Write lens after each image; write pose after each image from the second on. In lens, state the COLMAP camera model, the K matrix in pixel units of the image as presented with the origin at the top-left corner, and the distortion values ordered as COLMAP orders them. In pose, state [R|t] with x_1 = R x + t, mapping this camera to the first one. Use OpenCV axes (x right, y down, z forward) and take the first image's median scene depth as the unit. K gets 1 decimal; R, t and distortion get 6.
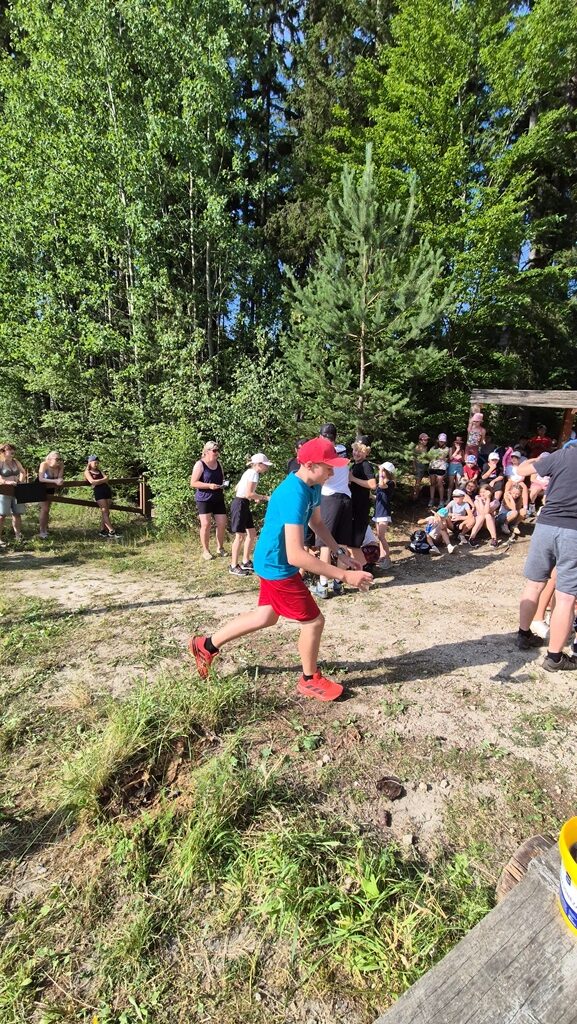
lens RADIAL K [[417.3, 0, 290.4], [0, 417.3, 515.4], [0, 0, 1]] dist [0.007227, -0.004388]
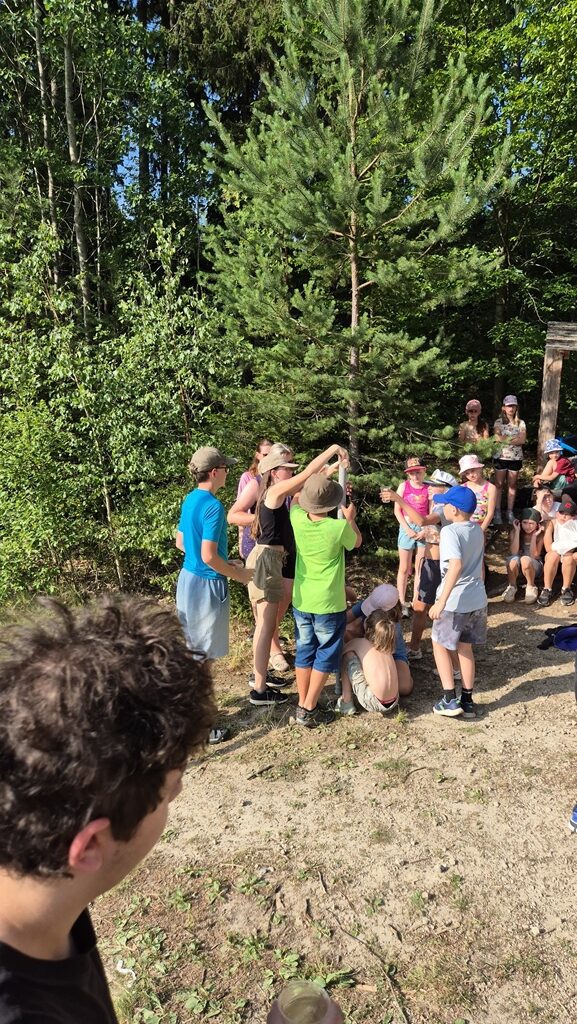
lens RADIAL K [[685.2, 0, 303.9], [0, 685.2, 516.1], [0, 0, 1]] dist [0.060076, -0.046713]
pose [[0.995566, -0.043970, 0.083151, 0.016427], [0.043345, 0.999017, 0.009308, -0.069696], [-0.083479, -0.005663, 0.996493, 0.093667]]
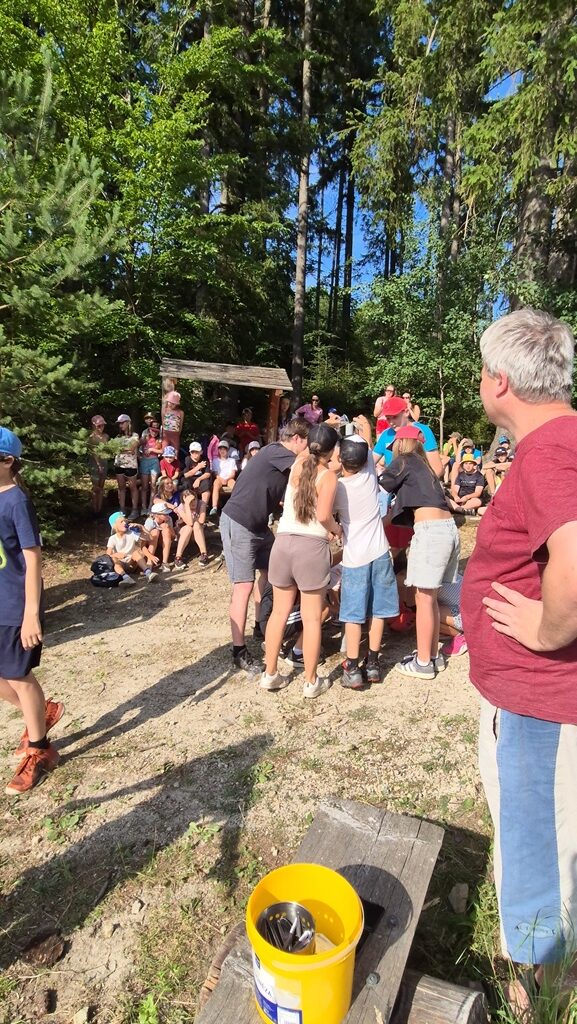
lens RADIAL K [[594.8, 0, 301.8], [0, 594.8, 517.7], [0, 0, 1]] dist [0.000974, 0.000261]
pose [[0.822503, -0.078581, 0.563306, 0.023566], [0.094514, 0.995523, 0.000872, 0.005257], [-0.560853, 0.052523, 0.826248, -0.003031]]
